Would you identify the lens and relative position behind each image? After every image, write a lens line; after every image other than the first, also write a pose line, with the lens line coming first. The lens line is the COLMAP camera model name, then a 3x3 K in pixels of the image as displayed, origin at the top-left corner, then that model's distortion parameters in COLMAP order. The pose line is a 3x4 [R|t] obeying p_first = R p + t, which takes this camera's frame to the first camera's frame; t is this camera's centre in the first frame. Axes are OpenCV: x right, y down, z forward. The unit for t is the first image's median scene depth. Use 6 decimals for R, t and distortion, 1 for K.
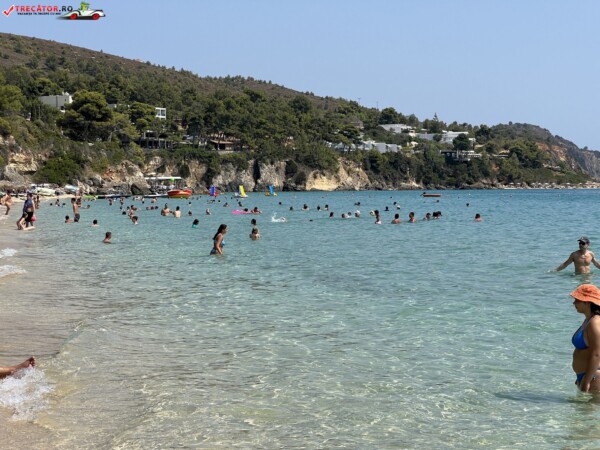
lens RADIAL K [[1328.9, 0, 304.3], [0, 1328.9, 221.0], [0, 0, 1]] dist [0.149019, 0.000000]
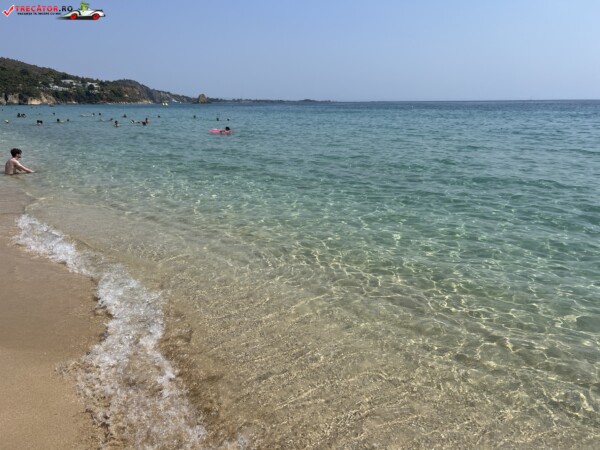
lens RADIAL K [[453.0, 0, 298.3], [0, 453.0, 230.1], [0, 0, 1]] dist [0.038652, -0.042934]
pose [[0.883627, -0.127414, 0.450520, 0.035858], [0.014047, 0.969039, 0.246507, 0.003882], [-0.467980, -0.211492, 0.858060, -0.149296]]
